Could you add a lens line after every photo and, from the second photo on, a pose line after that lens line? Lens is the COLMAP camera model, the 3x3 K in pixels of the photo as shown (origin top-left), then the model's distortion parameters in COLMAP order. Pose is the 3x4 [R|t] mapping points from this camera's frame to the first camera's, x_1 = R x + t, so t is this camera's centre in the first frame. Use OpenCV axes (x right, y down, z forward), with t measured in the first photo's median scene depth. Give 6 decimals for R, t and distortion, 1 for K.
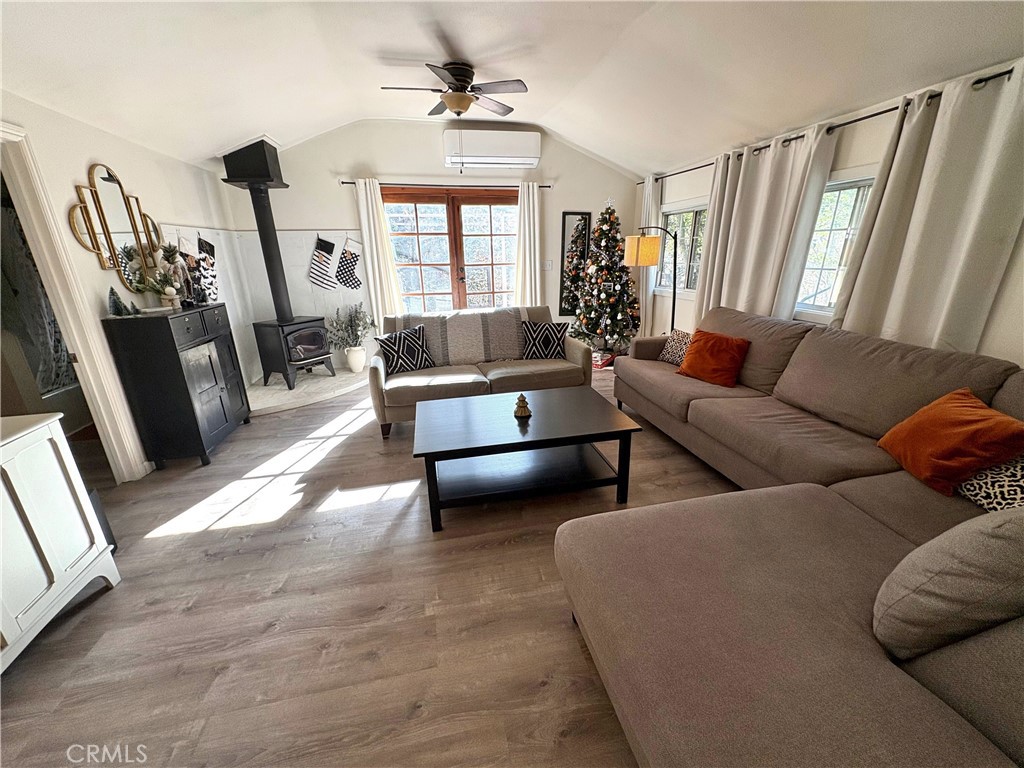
lens RADIAL K [[407.0, 0, 511.1], [0, 407.0, 383.4], [0, 0, 1]] dist [0.000114, -0.000185]
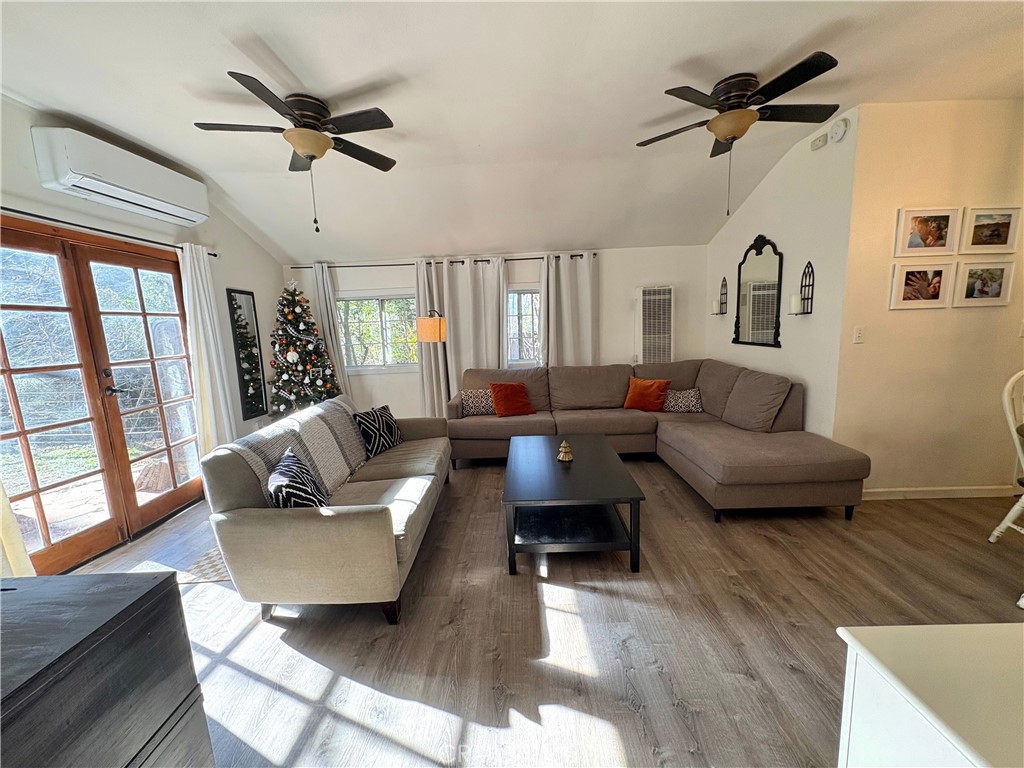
lens RADIAL K [[407.0, 0, 515.5], [0, 407.0, 382.3], [0, 0, 1]] dist [0.000114, -0.000185]
pose [[0.236306, -0.131225, 0.962777, -0.578342], [0.335790, 0.940822, 0.045815, -0.122482], [-0.911814, 0.312465, 0.266386, 0.404454]]
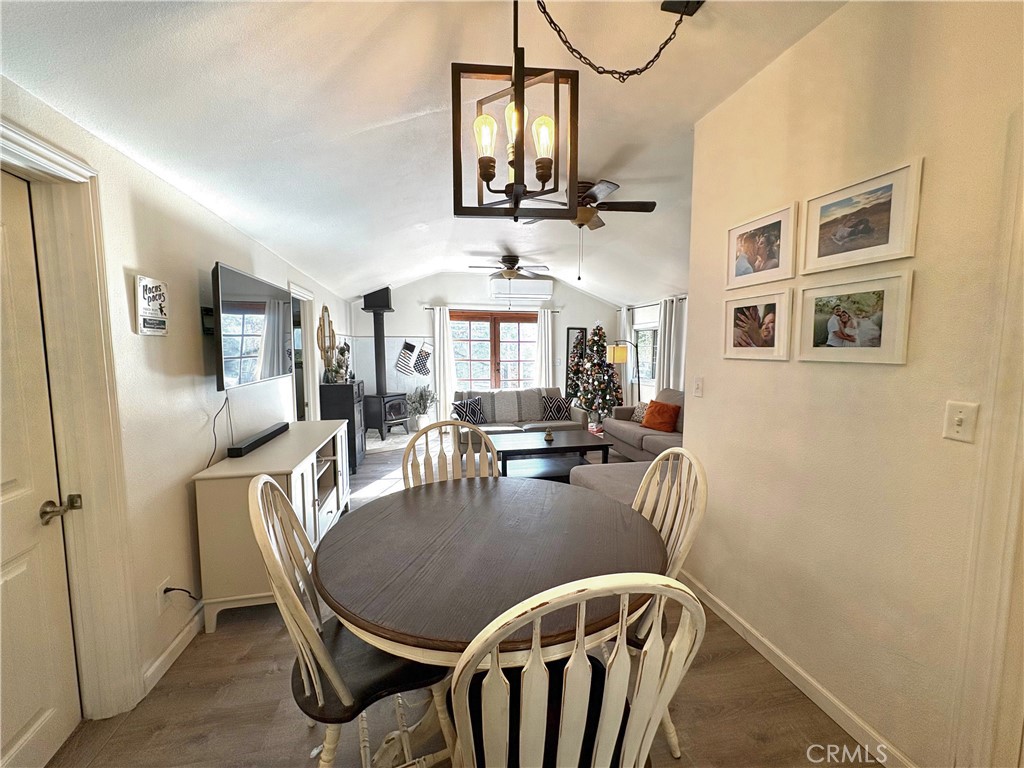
lens RADIAL K [[407.0, 0, 512.9], [0, 407.0, 381.9], [0, 0, 1]] dist [0.000114, -0.000185]
pose [[0.999833, 0.017807, -0.004108, -0.068901], [-0.018274, 0.971882, -0.234757, 0.136340], [-0.000188, 0.234793, 0.972045, -0.441599]]
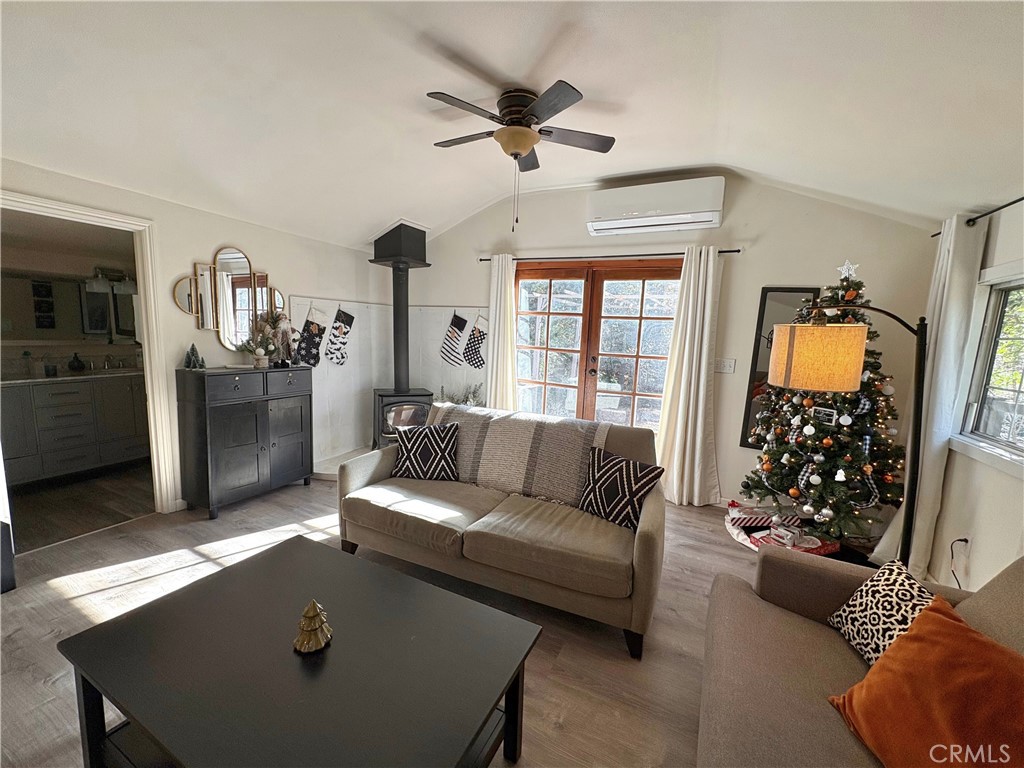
lens RADIAL K [[407.0, 0, 514.6], [0, 407.0, 384.2], [0, 0, 1]] dist [0.000114, -0.000185]
pose [[0.781524, 0.132523, -0.609638, 0.264009], [-0.247924, 0.962678, -0.108560, -0.128191], [0.572498, 0.235986, 0.785211, 0.361698]]
